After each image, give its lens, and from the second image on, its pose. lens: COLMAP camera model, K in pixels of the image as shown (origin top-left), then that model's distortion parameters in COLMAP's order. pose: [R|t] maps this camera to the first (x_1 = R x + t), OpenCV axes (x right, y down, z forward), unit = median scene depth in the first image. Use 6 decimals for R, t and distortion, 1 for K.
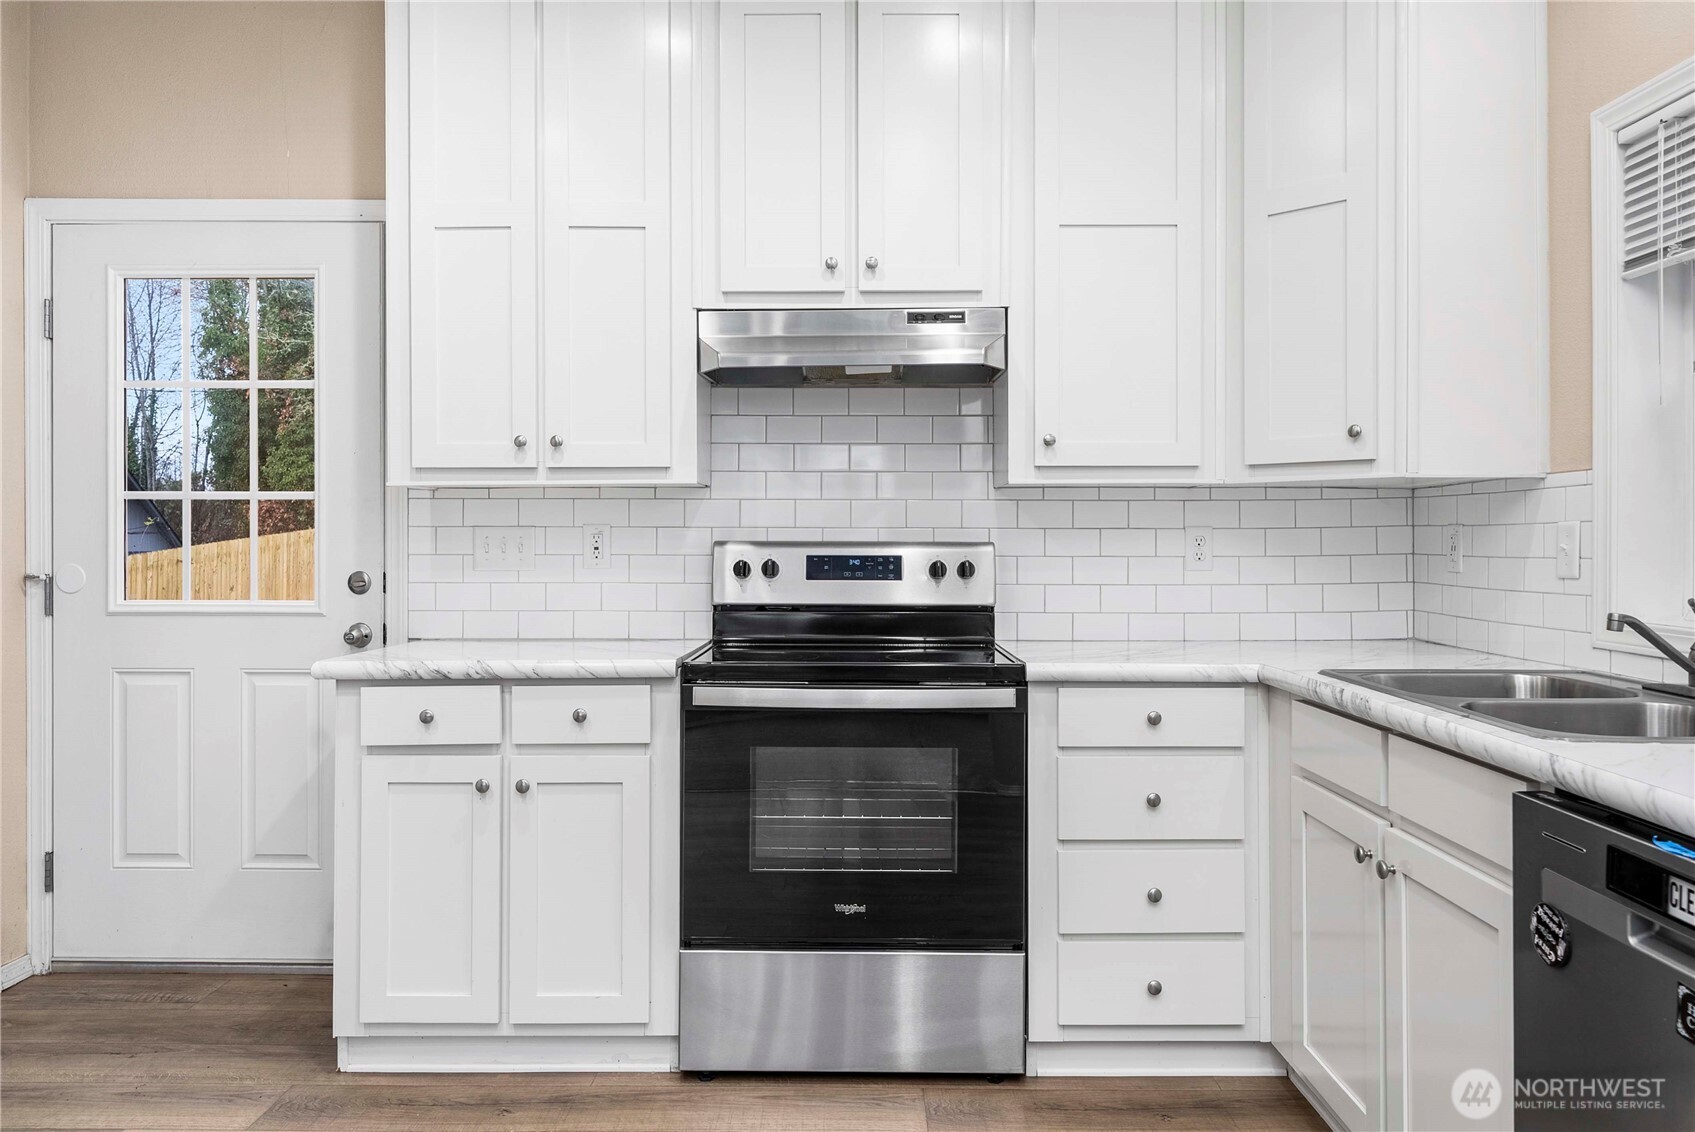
lens RADIAL K [[1179.3, 0, 854.0], [0, 1179.3, 541.5], [0, 0, 1]] dist [0.002514, 0.001675]
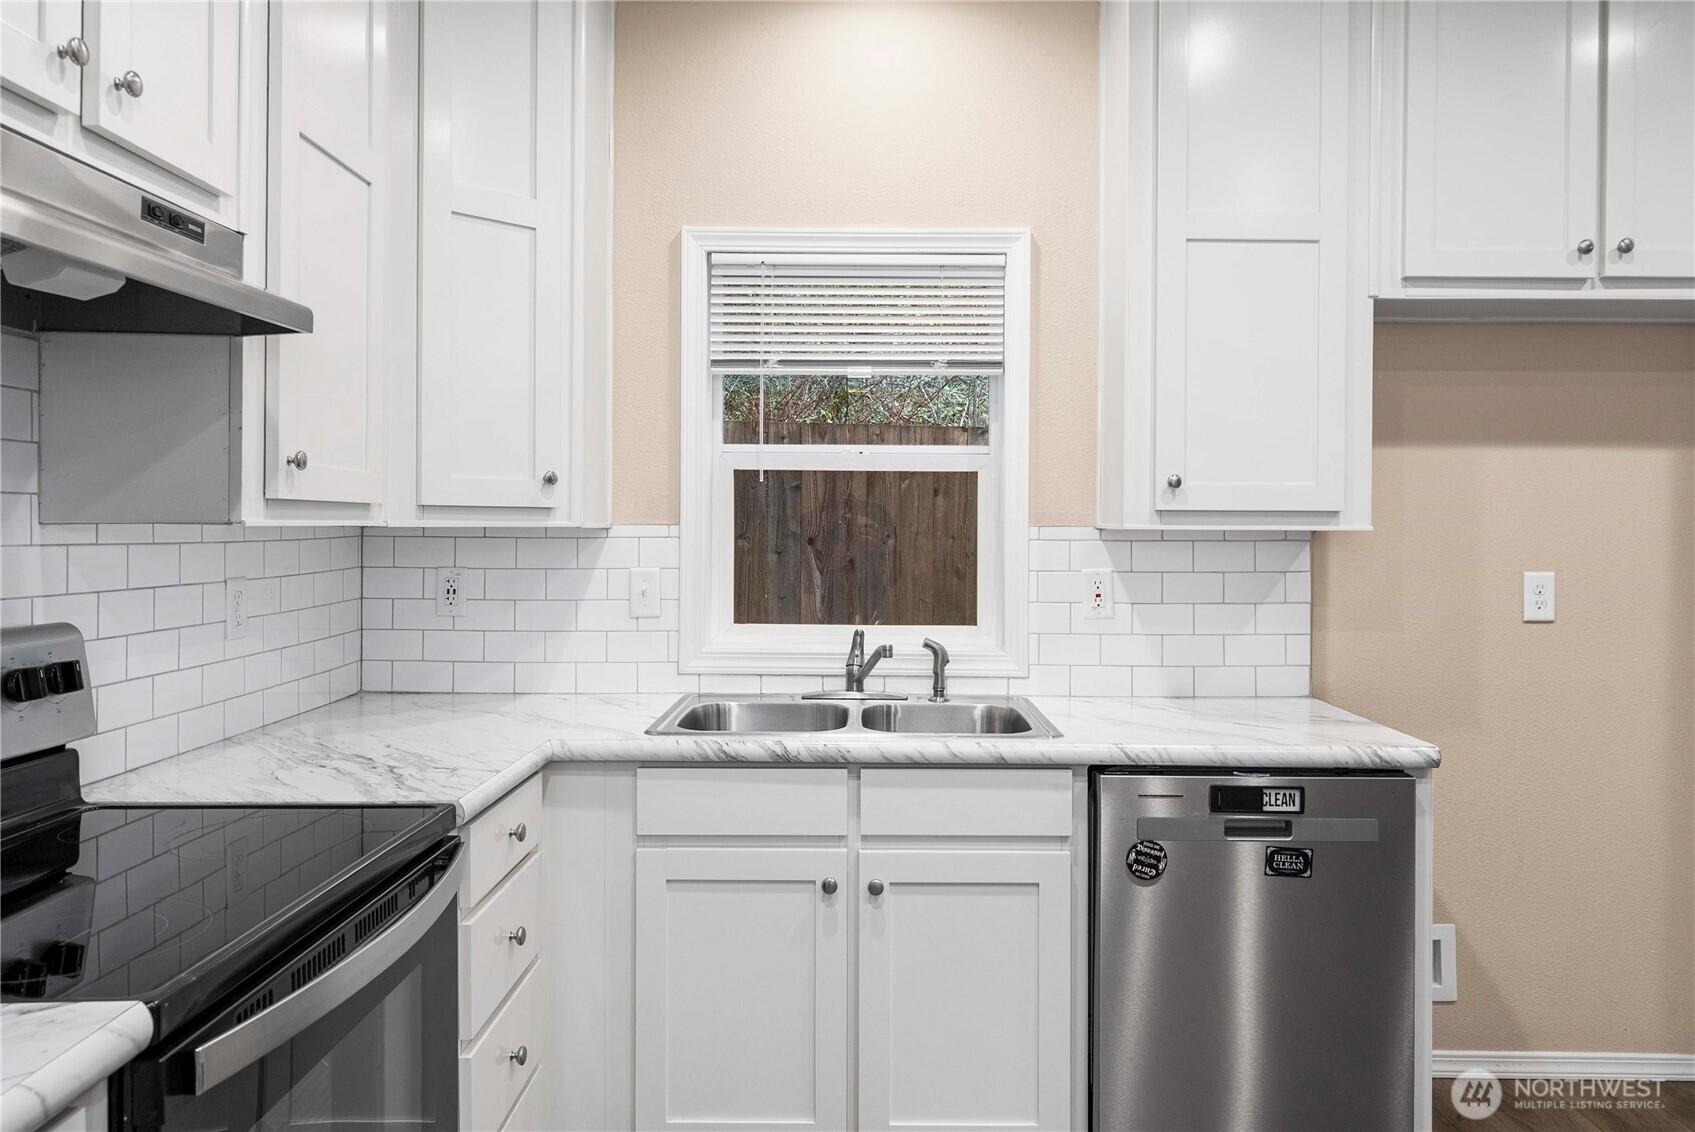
lens RADIAL K [[1179.3, 0, 854.0], [0, 1179.3, 541.5], [0, 0, 1]] dist [0.002514, 0.001675]
pose [[0.011968, -0.013355, 0.999839, -0.515932], [-0.001496, 0.999909, 0.013374, -0.055359], [-0.999927, -0.001656, 0.011947, 0.741992]]
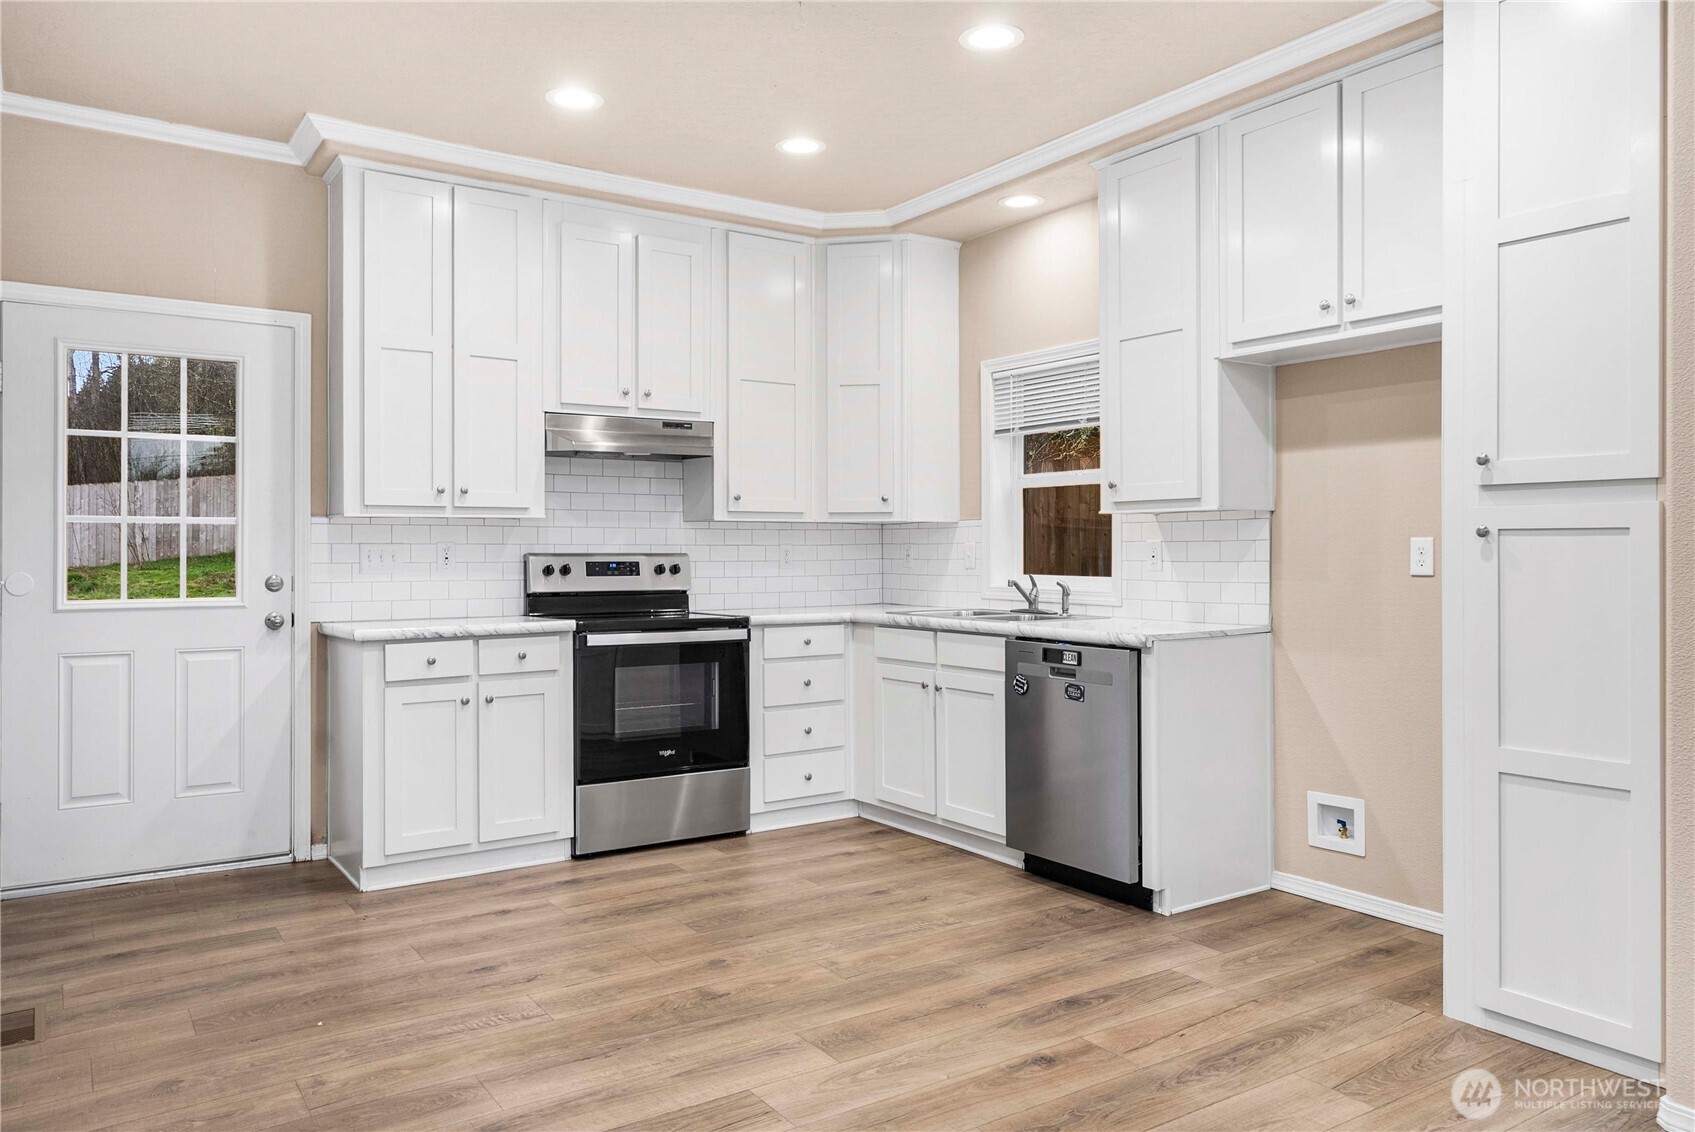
lens RADIAL K [[1154.0, 0, 827.3], [0, 1154.0, 570.0], [0, 0, 1]] dist [-0.004147, -0.000222]
pose [[0.833462, -0.011066, 0.552466, -0.764311], [0.003692, 0.999889, 0.014458, 0.001888], [-0.552564, -0.010011, 0.833410, -0.614243]]
